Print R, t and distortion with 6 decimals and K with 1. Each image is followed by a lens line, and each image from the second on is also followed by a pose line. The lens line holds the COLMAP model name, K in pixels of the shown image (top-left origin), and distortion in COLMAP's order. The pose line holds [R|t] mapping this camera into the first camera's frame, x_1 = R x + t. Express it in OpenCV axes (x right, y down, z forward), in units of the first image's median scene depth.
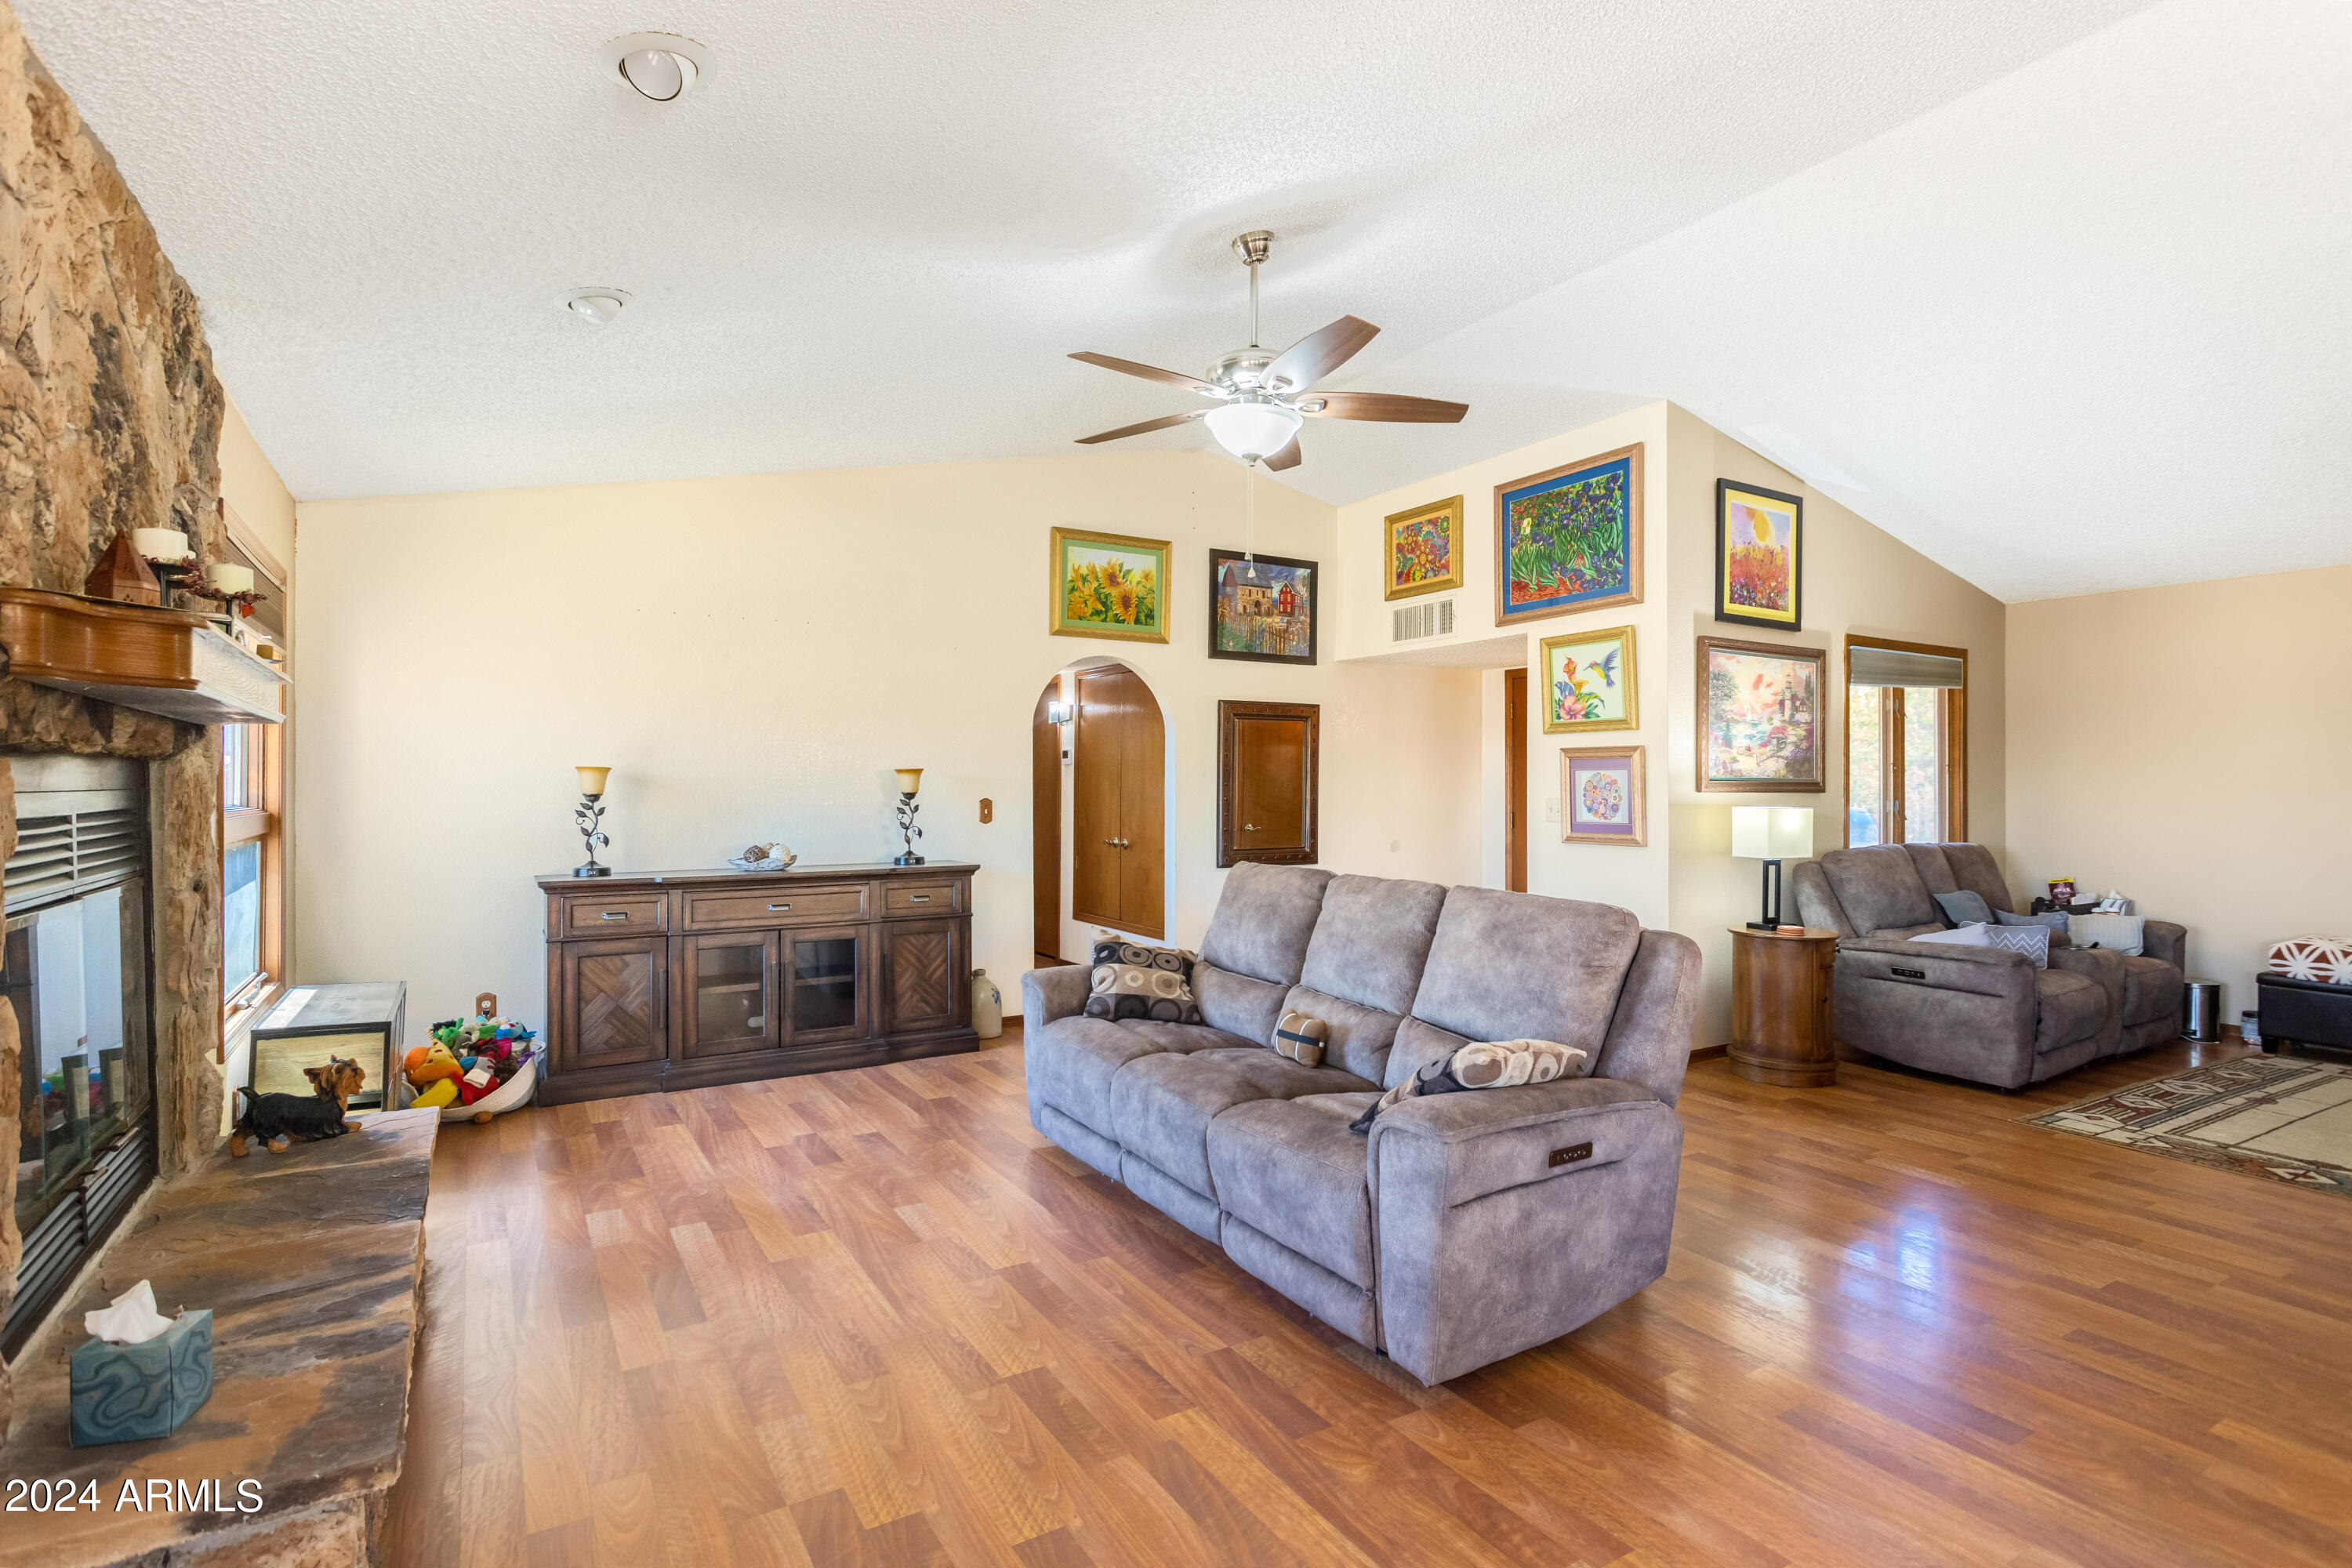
lens RADIAL K [[1144.6, 0, 1168.8], [0, 1144.6, 783.3], [0, 0, 1]] dist [0.000606, -0.000691]
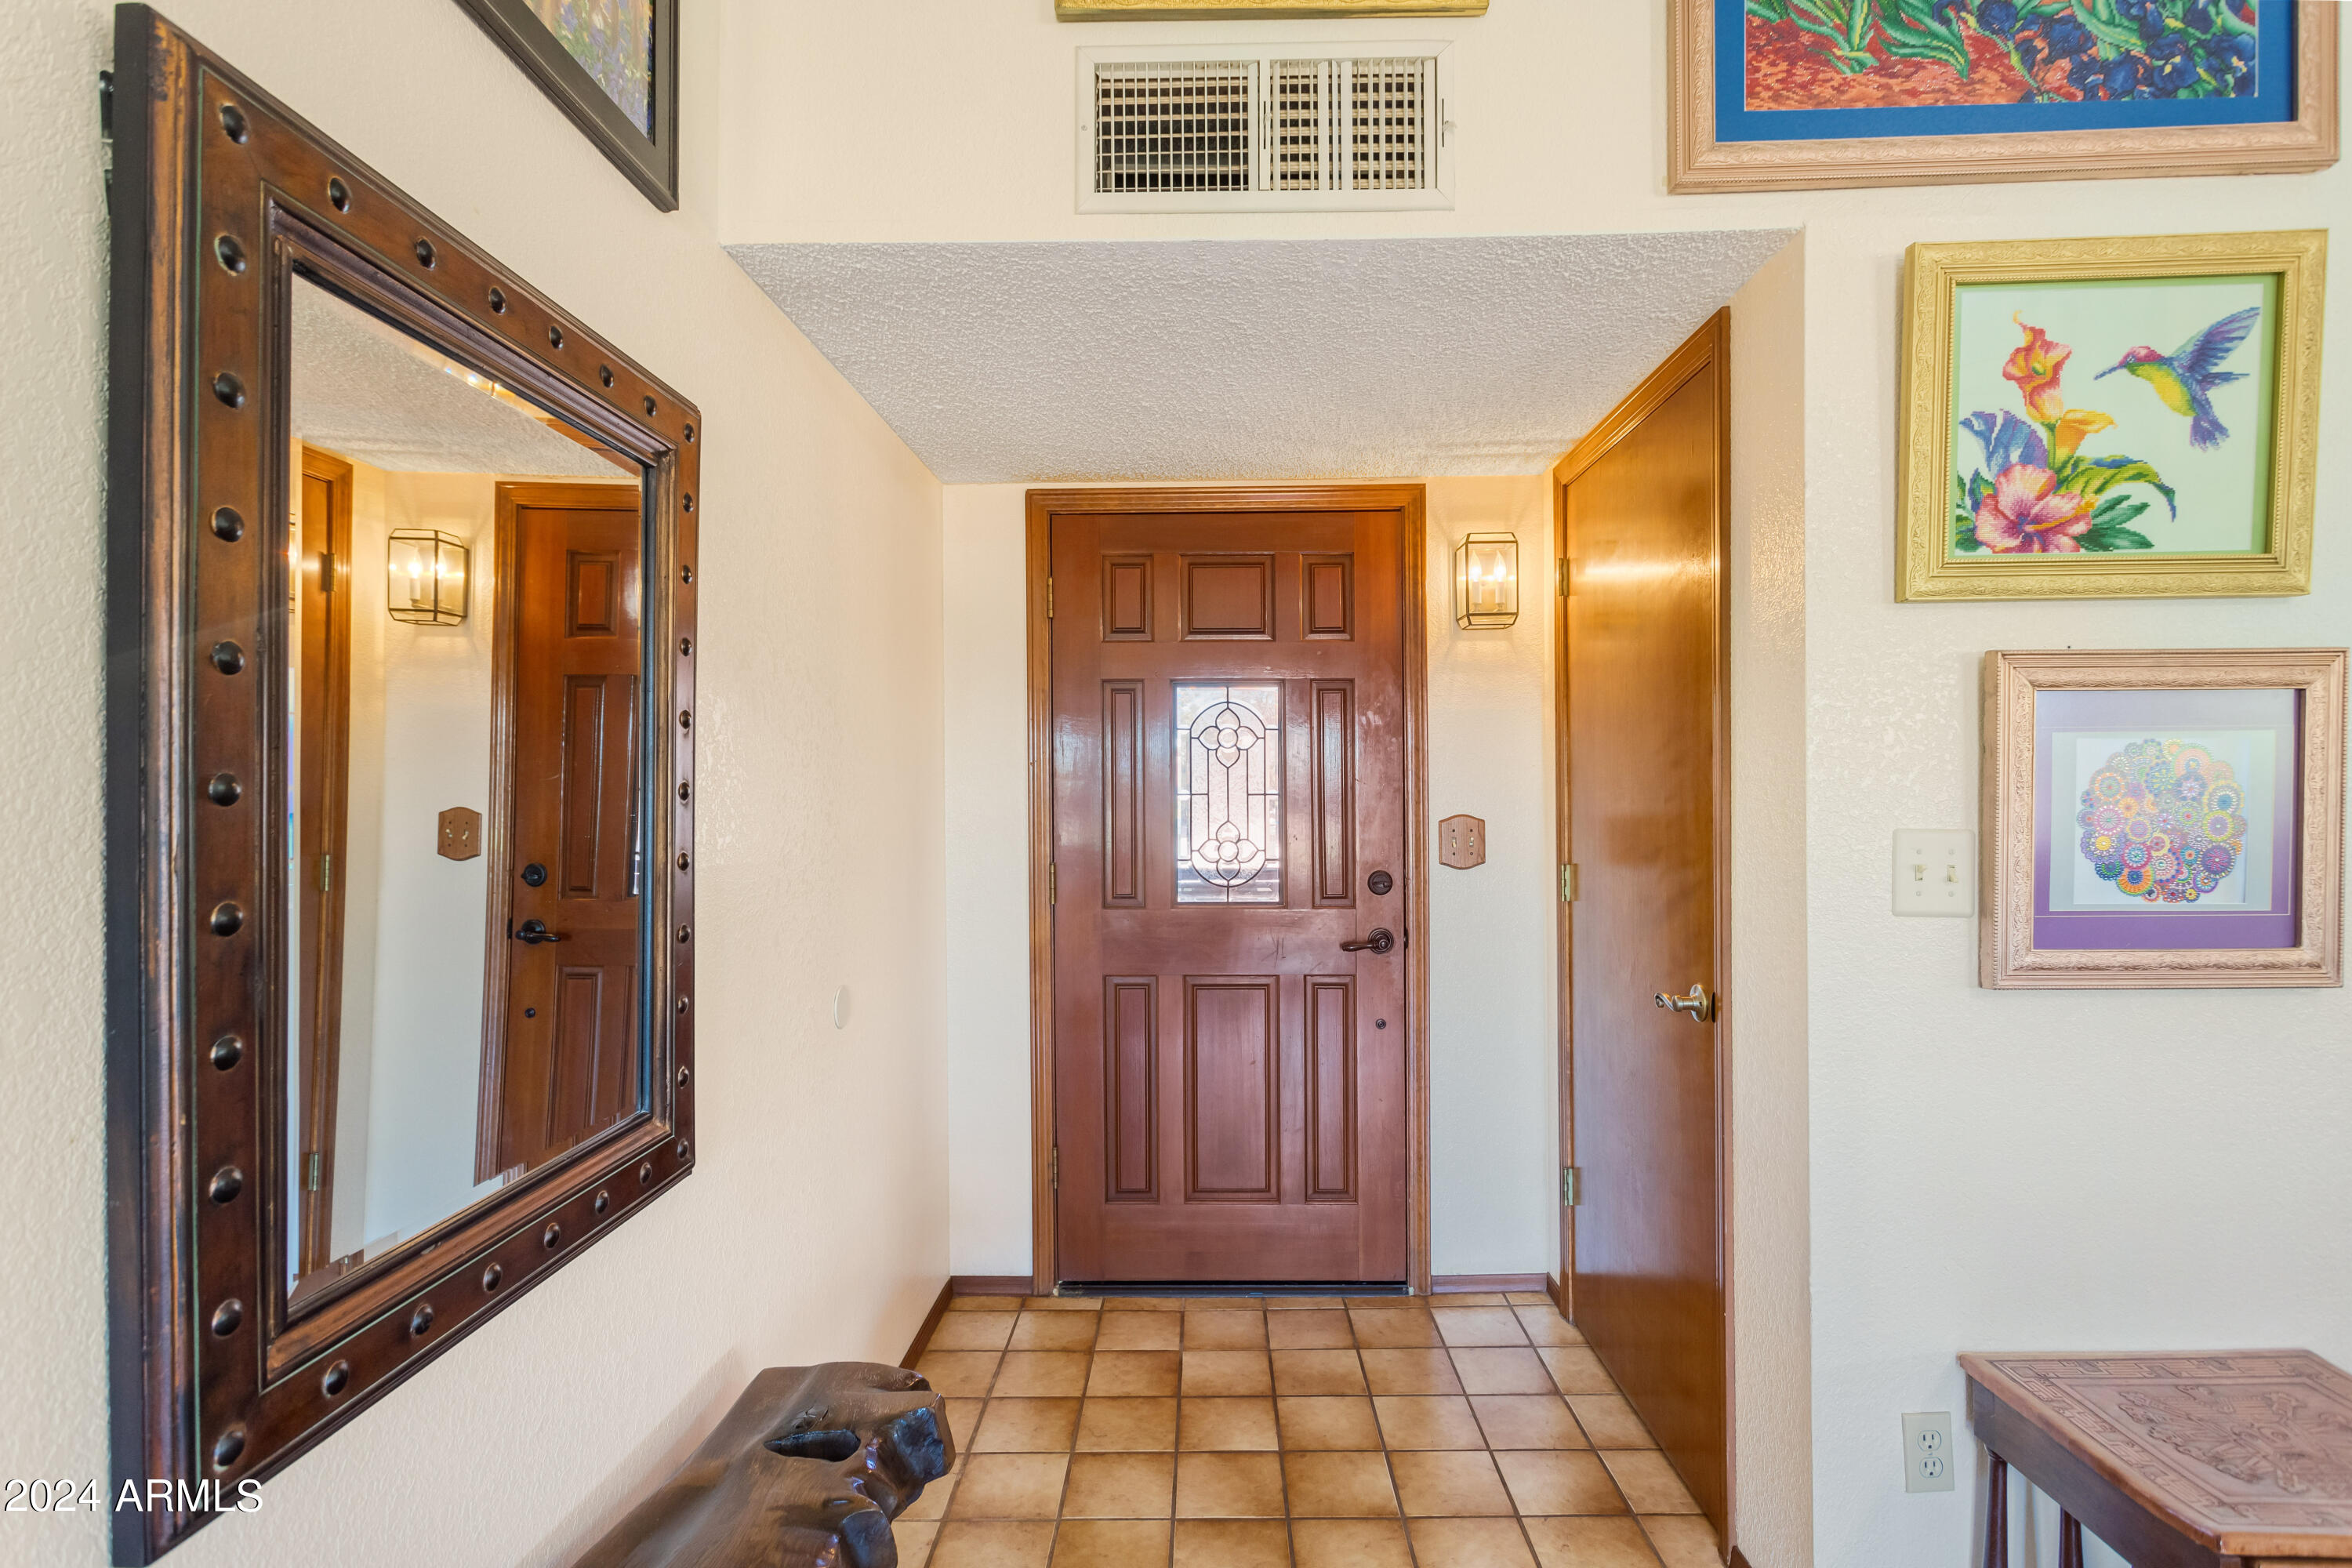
lens RADIAL K [[1144.6, 0, 1179.3], [0, 1144.6, 786.8], [0, 0, 1]] dist [0.000606, -0.000691]
pose [[0.538179, -0.004014, 0.842821, 0.002778], [0.006974, 0.999976, 0.000309, 0.000512], [-0.842802, 0.005711, 0.538194, 0.995238]]
